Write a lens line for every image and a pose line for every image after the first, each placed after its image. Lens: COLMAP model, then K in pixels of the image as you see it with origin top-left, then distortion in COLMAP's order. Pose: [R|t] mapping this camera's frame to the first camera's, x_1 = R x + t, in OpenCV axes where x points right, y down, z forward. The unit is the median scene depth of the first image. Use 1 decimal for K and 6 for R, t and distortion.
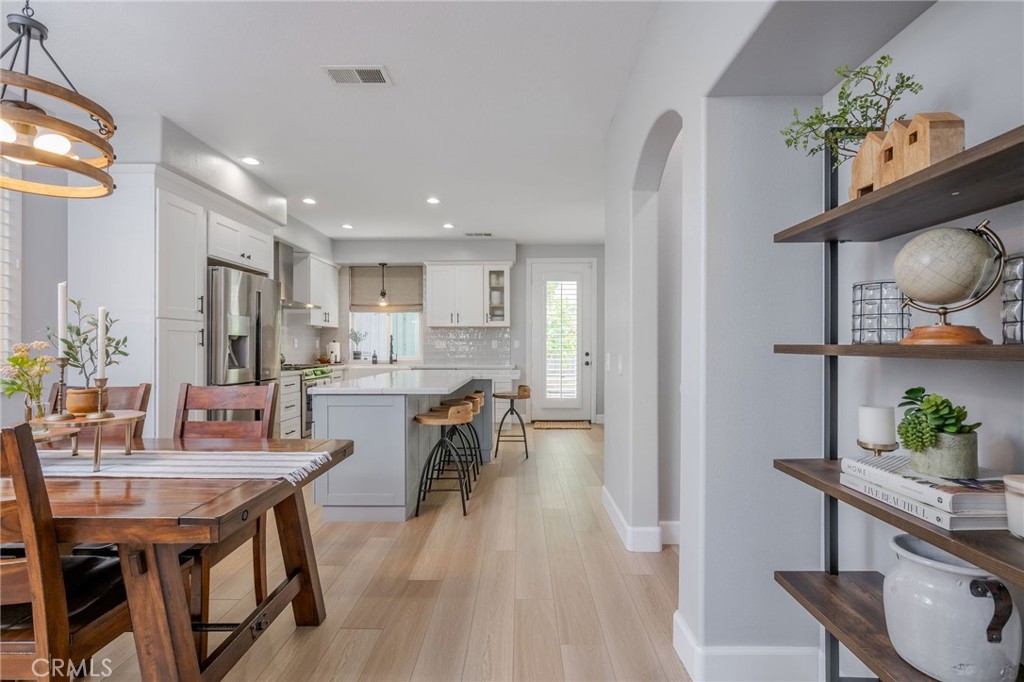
lens RADIAL K [[461.5, 0, 512.0], [0, 461.5, 341.0], [0, 0, 1]] dist [0.001295, 0.000166]
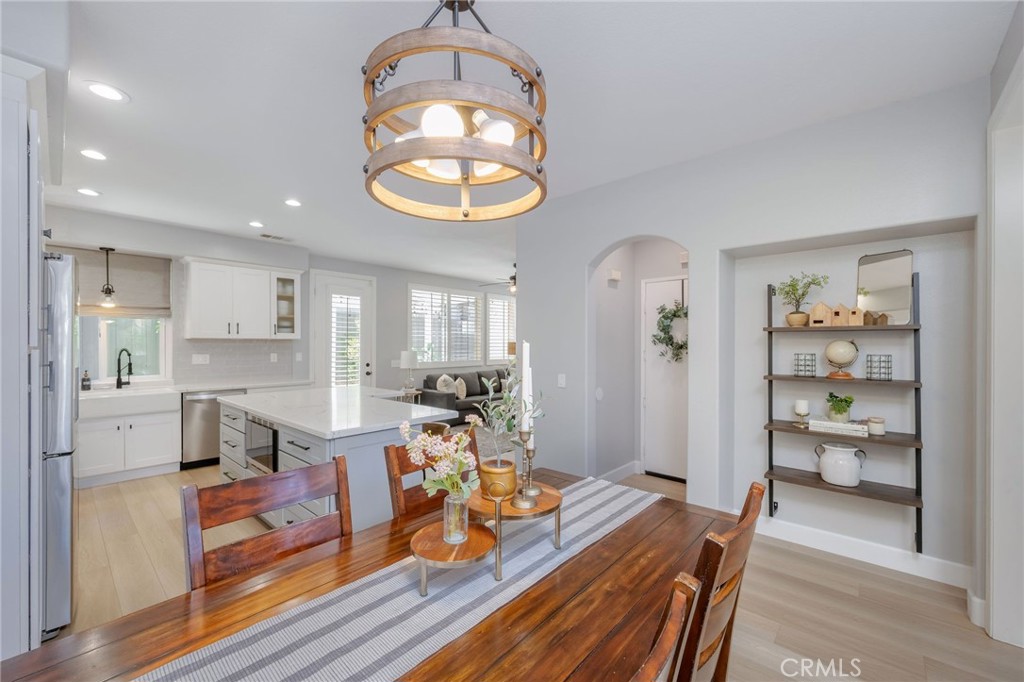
lens RADIAL K [[411.3, 0, 512.4], [0, 411.3, 343.6], [0, 0, 1]] dist [0.001155, 0.000045]
pose [[0.662586, 0.002636, 0.748981, -0.348171], [-0.009118, 0.999948, 0.004548, -0.029846], [-0.748930, -0.009843, 0.662576, 0.111873]]
